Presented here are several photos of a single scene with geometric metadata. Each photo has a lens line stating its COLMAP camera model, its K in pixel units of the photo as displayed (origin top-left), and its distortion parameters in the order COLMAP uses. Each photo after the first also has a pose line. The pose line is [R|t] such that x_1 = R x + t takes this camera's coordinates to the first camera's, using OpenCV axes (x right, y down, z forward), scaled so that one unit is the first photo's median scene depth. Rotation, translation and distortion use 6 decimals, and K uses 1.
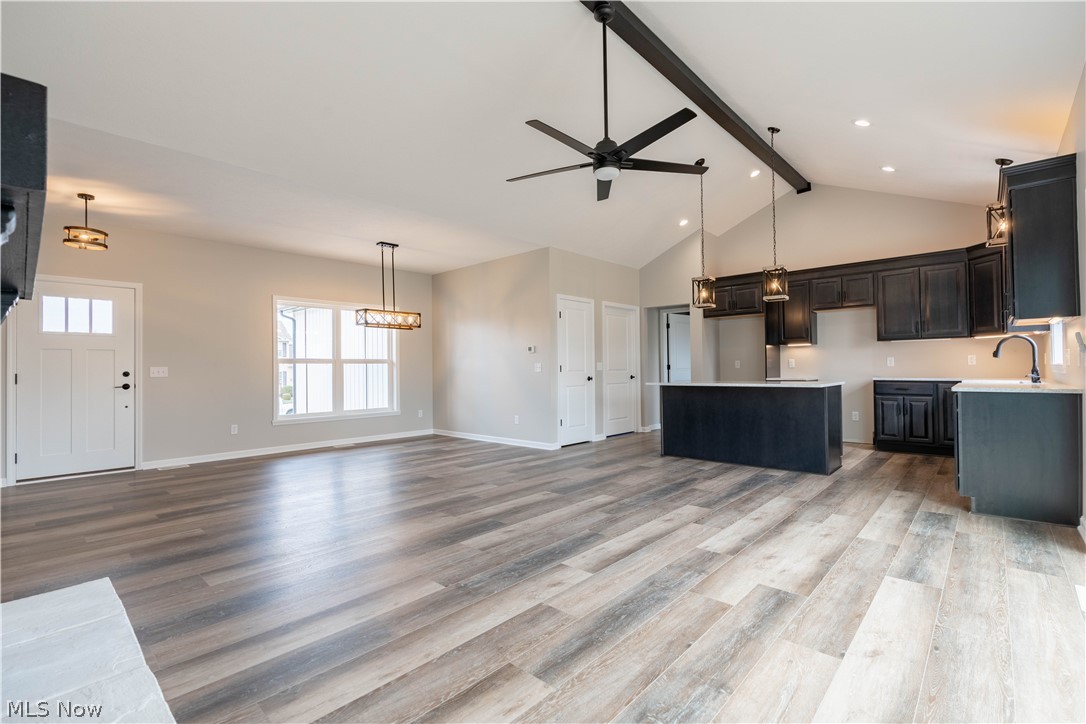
lens RADIAL K [[487.8, 0, 544.5], [0, 487.8, 363.0], [0, 0, 1]] dist [-0.014340, 0.006781]
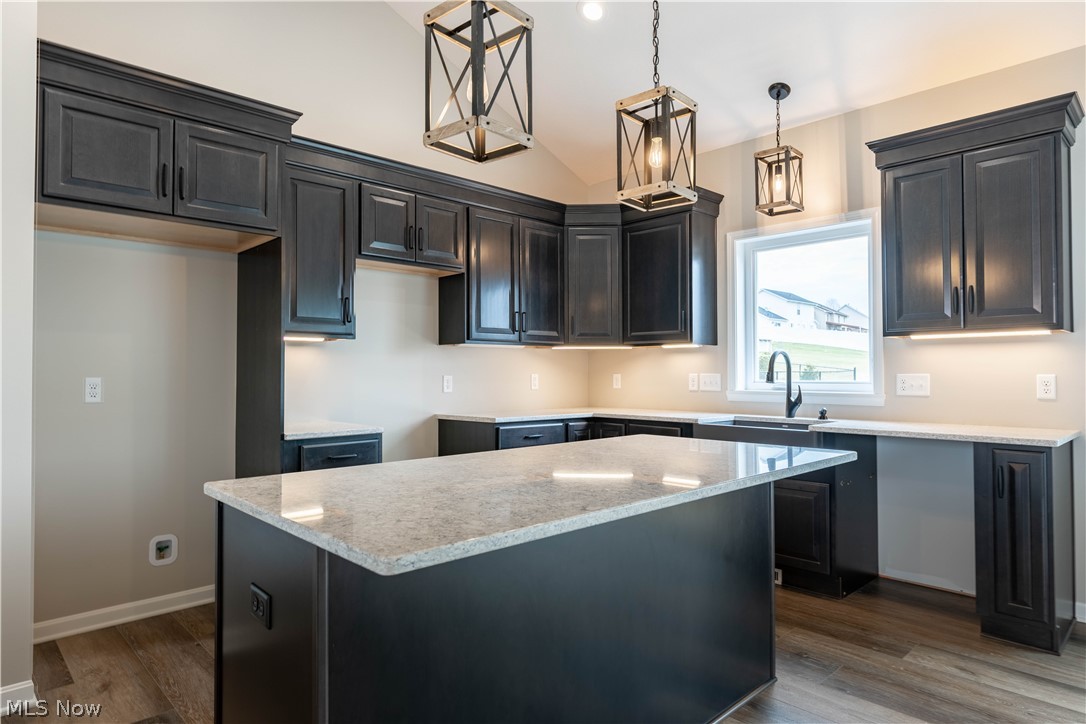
lens RADIAL K [[640.0, 0, 543.0], [0, 640.0, 362.0], [0, 0, 1]] dist [-0.005841, -0.000608]
pose [[0.057851, 0.029621, 0.997886, 0.043469], [-0.010635, 0.999521, -0.029053, -0.007698], [-0.998269, -0.008932, 0.058138, 0.963929]]
